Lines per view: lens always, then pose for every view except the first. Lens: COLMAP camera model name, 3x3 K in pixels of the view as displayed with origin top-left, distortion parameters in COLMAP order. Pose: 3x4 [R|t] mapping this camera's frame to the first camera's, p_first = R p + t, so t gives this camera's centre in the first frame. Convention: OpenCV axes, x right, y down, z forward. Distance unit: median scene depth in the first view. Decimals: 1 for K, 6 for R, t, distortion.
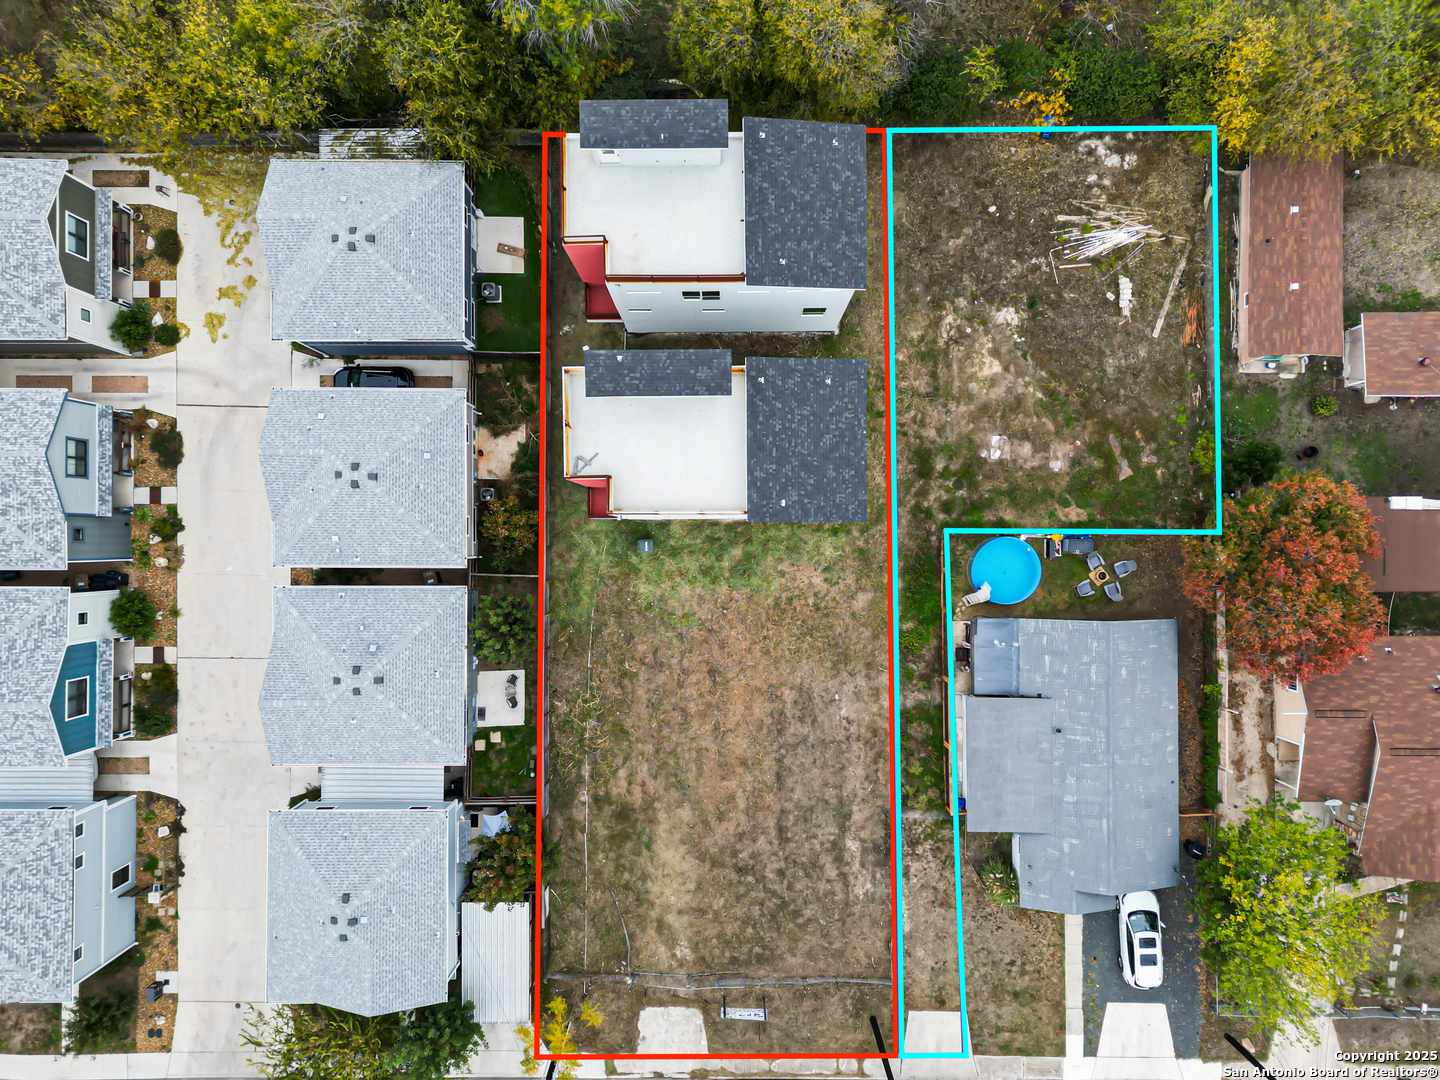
lens RADIAL K [[1002.5, 0, 727.1], [0, 1002.5, 536.7], [0, 0, 1]] dist [0.058024, -0.047037]
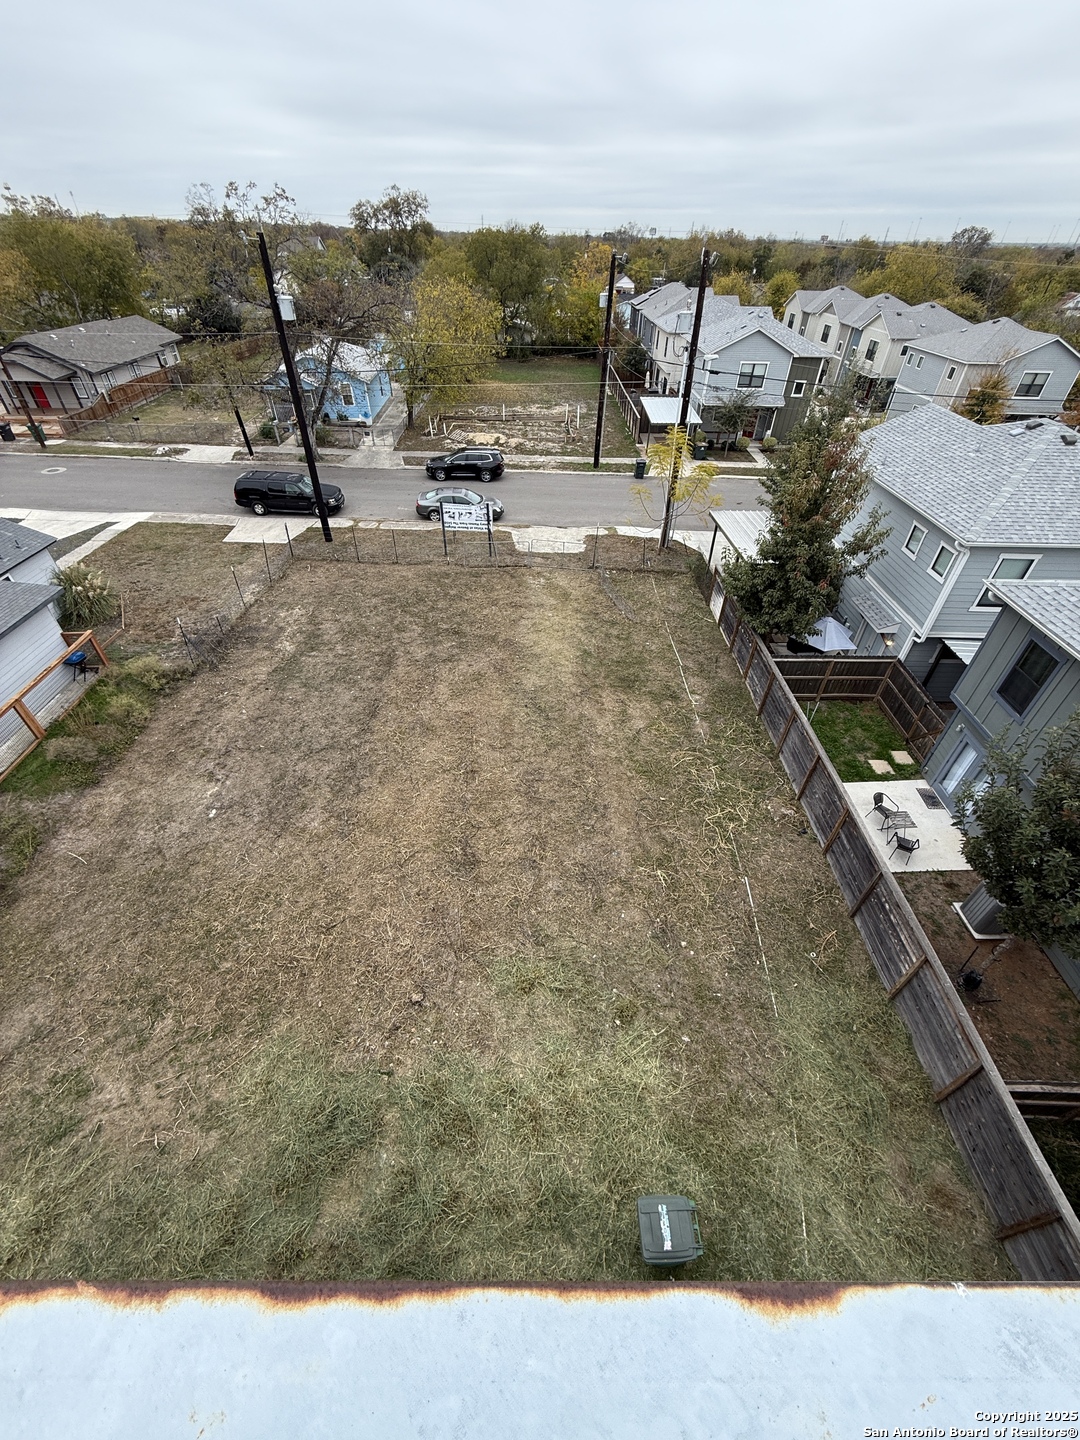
lens RADIAL K [[571.9, 0, 540.0], [0, 571.9, 715.8], [0, 0, 1]] dist [0.000018, 0.000117]
pose [[-0.999963, -0.008072, -0.002827, -0.046455], [0.002999, -0.640441, 0.768001, -0.020102], [-0.008010, 0.767965, 0.640442, 0.796636]]
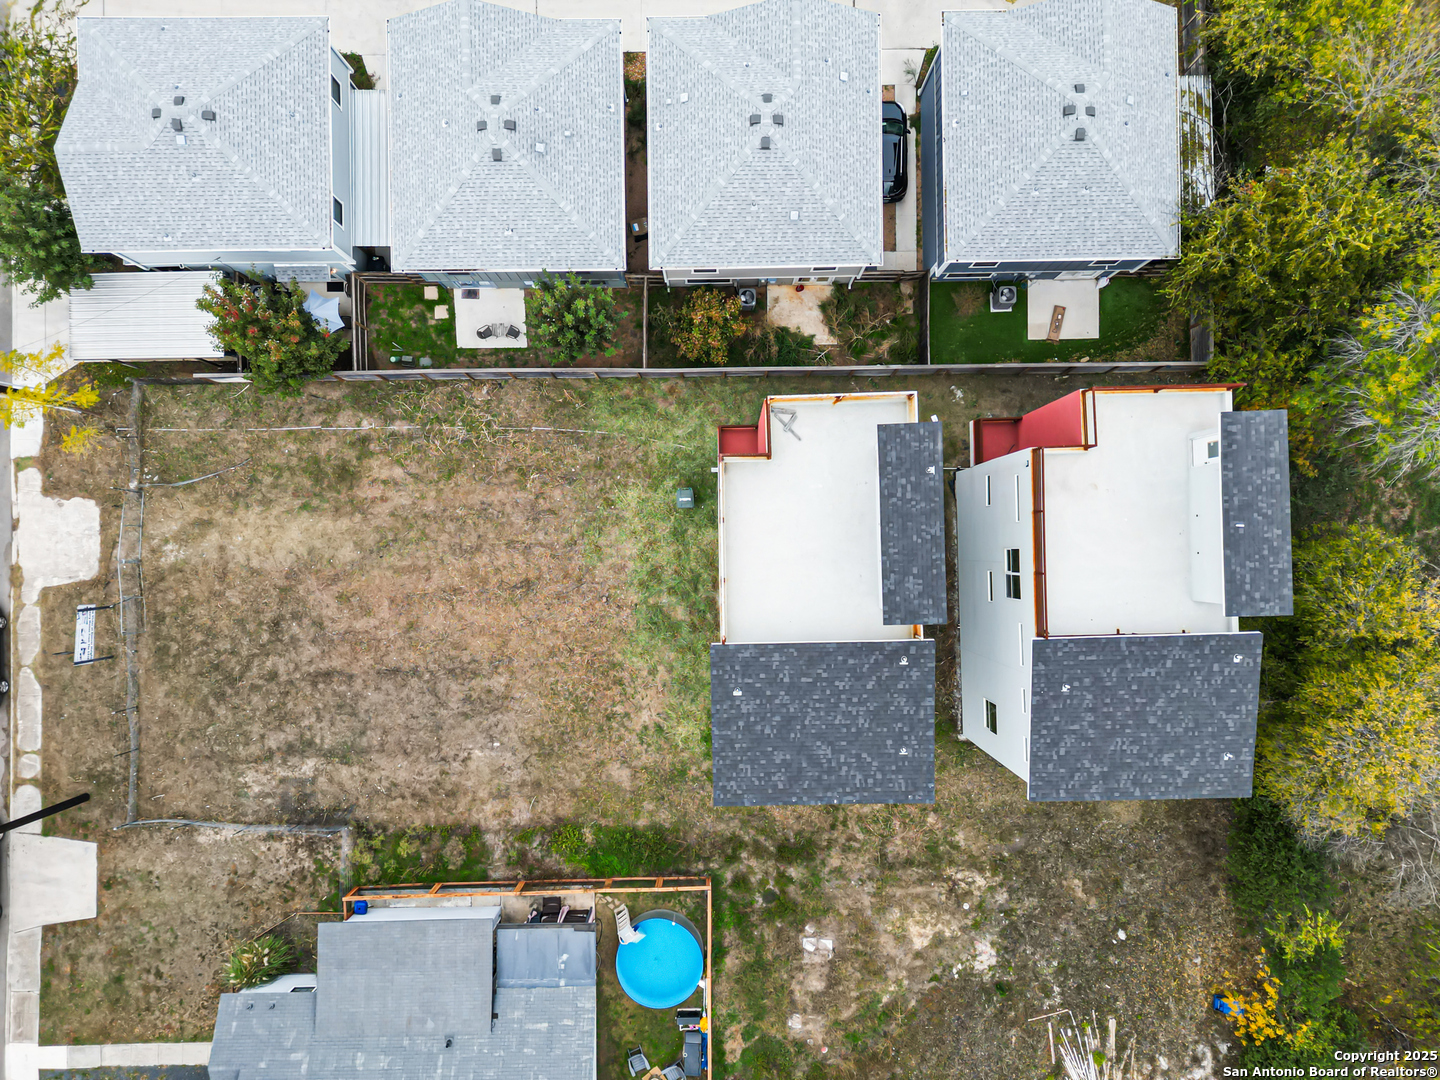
lens RADIAL K [[1002.5, 0, 724.6], [0, 1002.5, 543.2], [0, 0, 1]] dist [0.058024, -0.047037]
pose [[0.014512, 0.999860, -0.008381, -0.039101], [-0.999894, 0.014519, 0.000707, -0.021641], [0.000829, 0.008370, 0.999965, 0.212609]]
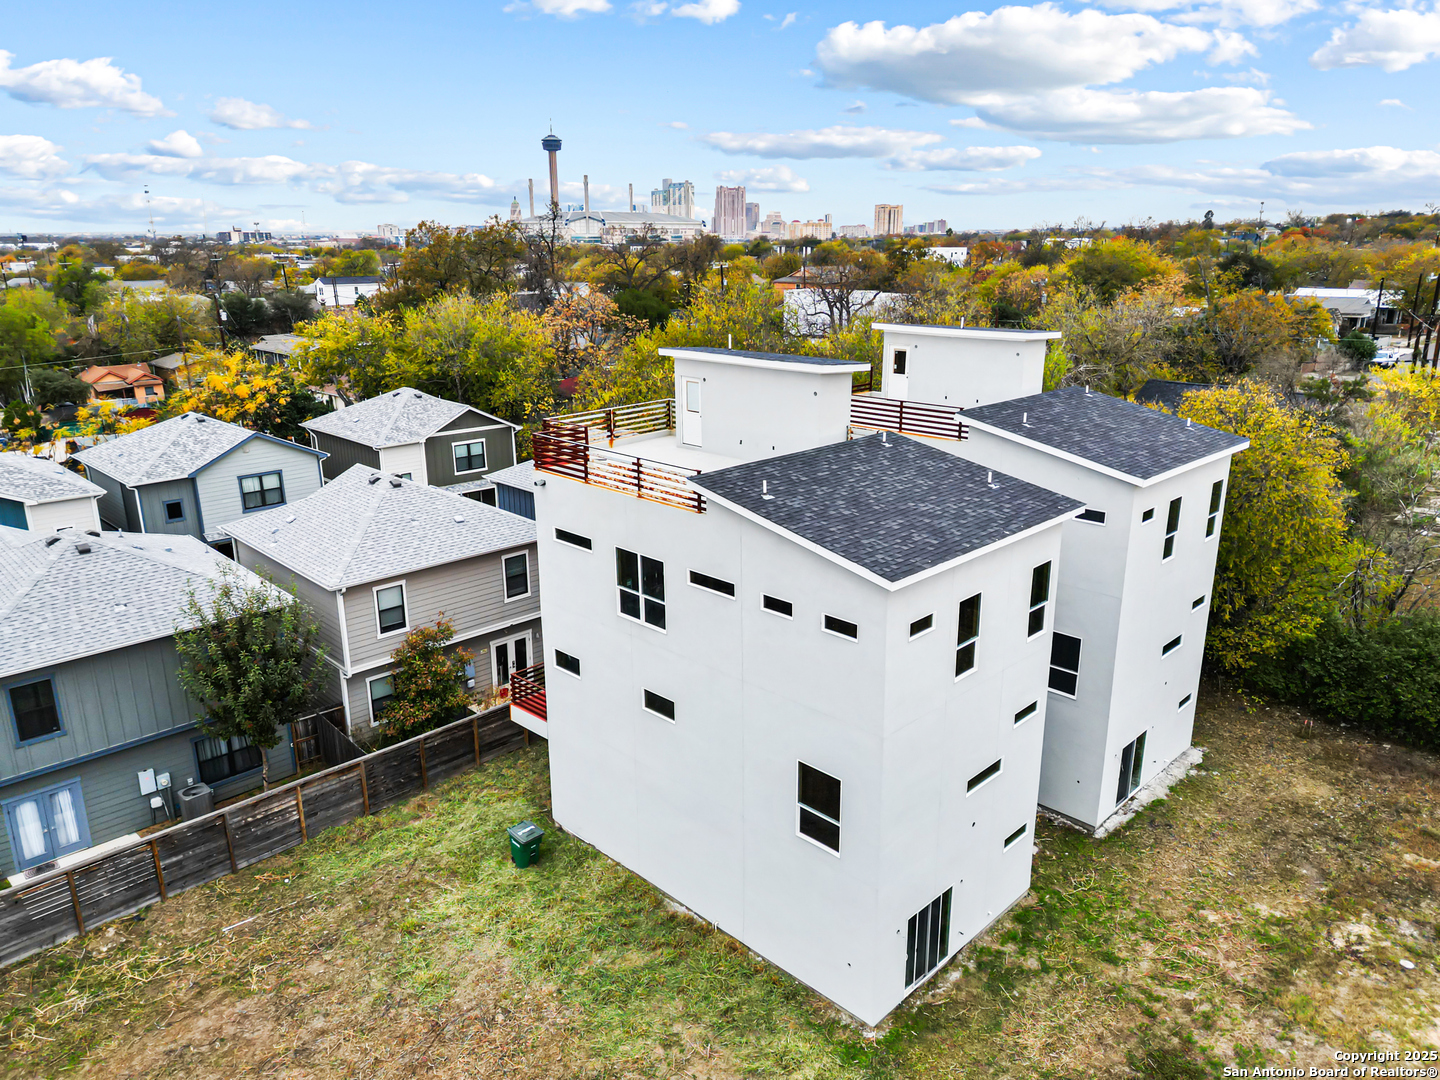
lens RADIAL K [[1002.5, 0, 727.0], [0, 1002.5, 544.7], [0, 0, 1]] dist [0.058024, -0.047037]
pose [[0.704443, 0.210494, -0.677829, 0.293516], [-0.709758, 0.211764, -0.671863, 0.241821], [0.002116, 0.954384, 0.298575, 0.714920]]
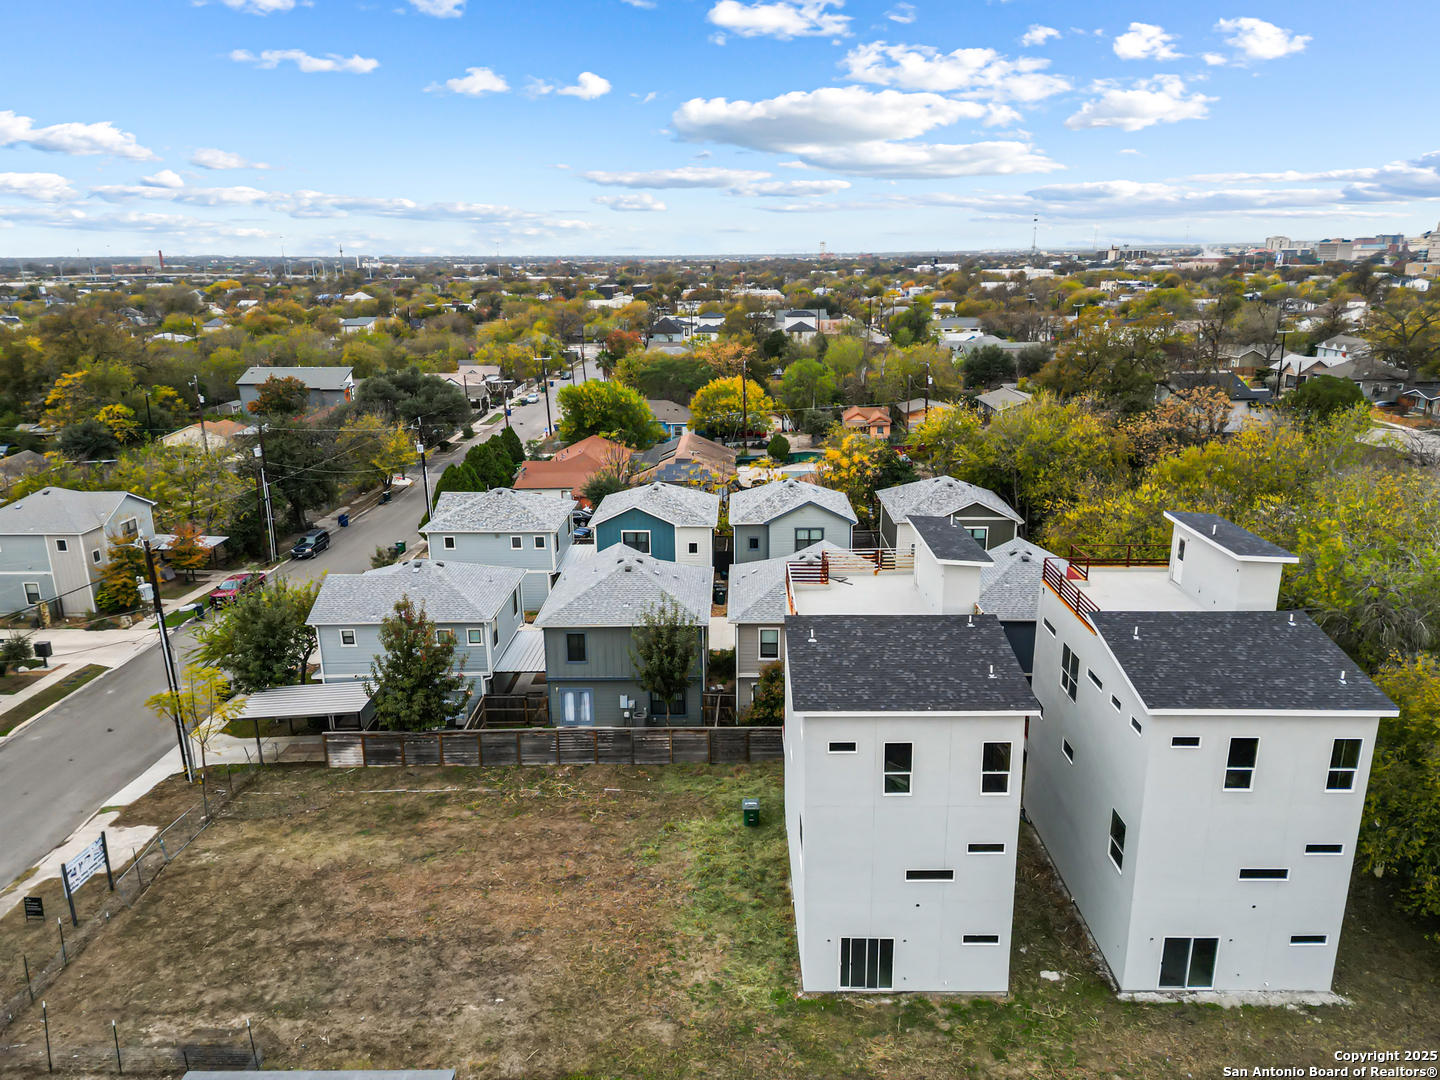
lens RADIAL K [[1002.5, 0, 720.1], [0, 1002.5, 528.3], [0, 0, 1]] dist [0.058024, -0.047037]
pose [[-0.015965, 0.265861, -0.963879, 0.615824], [-0.999790, 0.008166, 0.018812, 0.016712], [0.012873, 0.963977, 0.265675, 0.581718]]
